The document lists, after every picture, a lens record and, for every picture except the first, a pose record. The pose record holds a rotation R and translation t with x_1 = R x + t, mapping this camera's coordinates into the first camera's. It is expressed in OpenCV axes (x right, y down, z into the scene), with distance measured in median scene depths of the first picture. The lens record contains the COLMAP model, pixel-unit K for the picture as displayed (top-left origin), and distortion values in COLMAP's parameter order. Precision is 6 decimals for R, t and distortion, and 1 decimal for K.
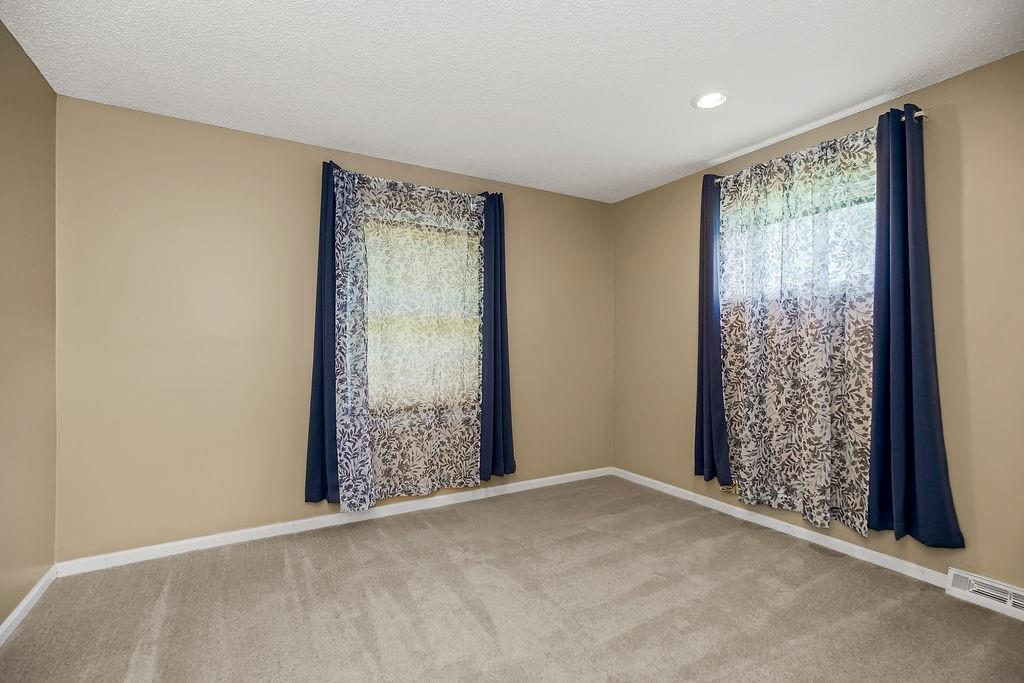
lens RADIAL K [[481.8, 0, 515.0], [0, 481.8, 343.7], [0, 0, 1]] dist [-0.014036, 0.004584]
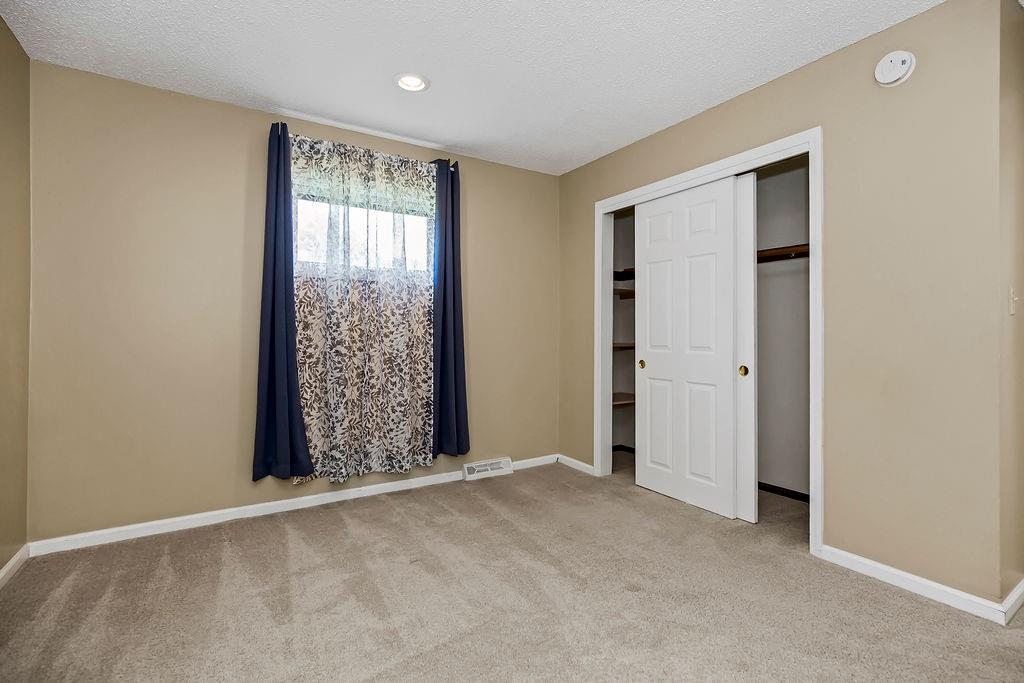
lens RADIAL K [[481.8, 0, 516.7], [0, 481.8, 338.6], [0, 0, 1]] dist [-0.014036, 0.004584]
pose [[-0.056865, -0.003555, 0.998376, -0.594418], [-0.000941, 0.999993, 0.003507, 0.037241], [-0.998381, -0.000740, -0.056868, 0.783420]]
